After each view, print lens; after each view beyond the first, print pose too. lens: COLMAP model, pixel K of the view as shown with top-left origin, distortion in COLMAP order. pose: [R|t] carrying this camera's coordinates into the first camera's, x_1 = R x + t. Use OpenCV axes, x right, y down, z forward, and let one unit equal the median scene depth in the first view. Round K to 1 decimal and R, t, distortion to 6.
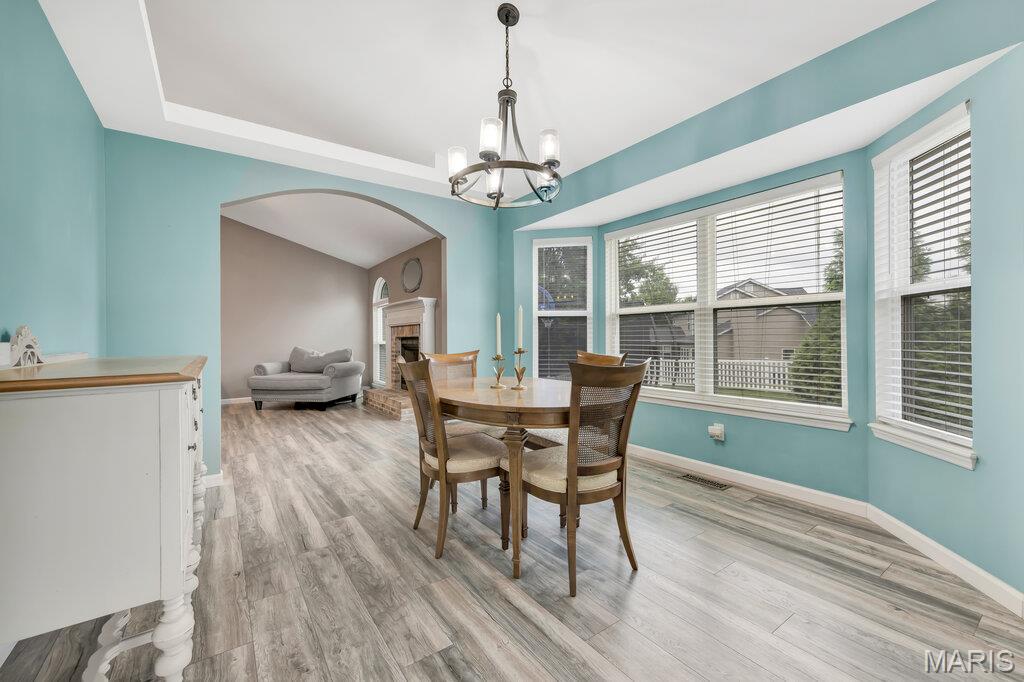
lens RADIAL K [[412.6, 0, 507.3], [0, 412.6, 333.8], [0, 0, 1]] dist [0.004122, -0.000130]
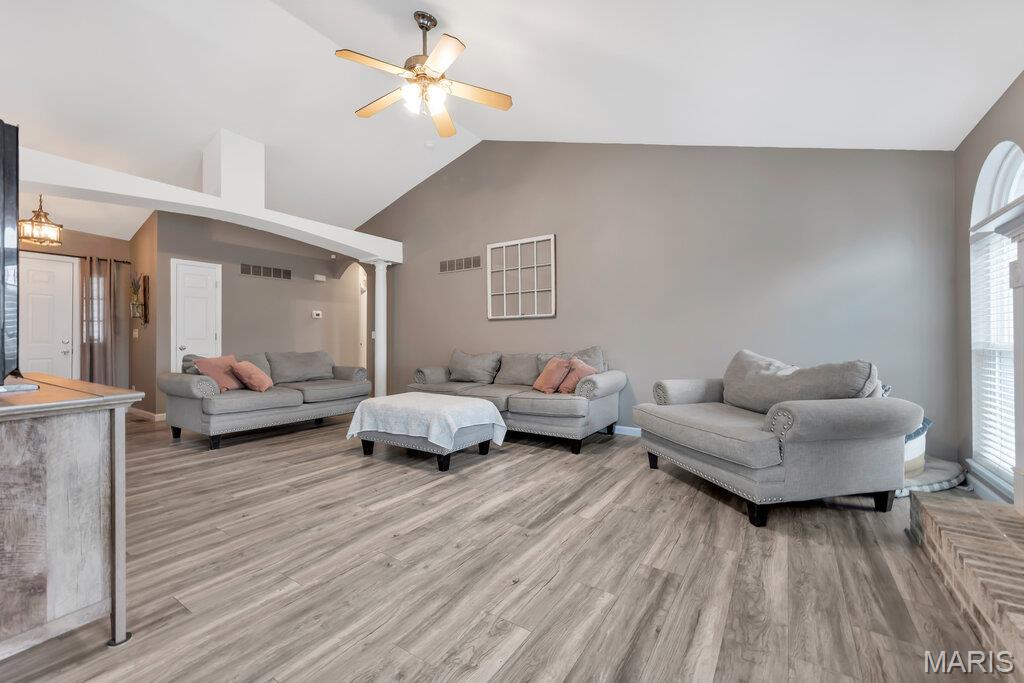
lens RADIAL K [[412.6, 0, 514.6], [0, 412.6, 342.0], [0, 0, 1]] dist [0.004122, -0.000130]
pose [[0.360041, 0.005844, -0.932918, -0.161784], [0.003940, 0.999962, 0.007785, 0.016523], [0.932928, -0.006479, 0.360004, 0.598515]]
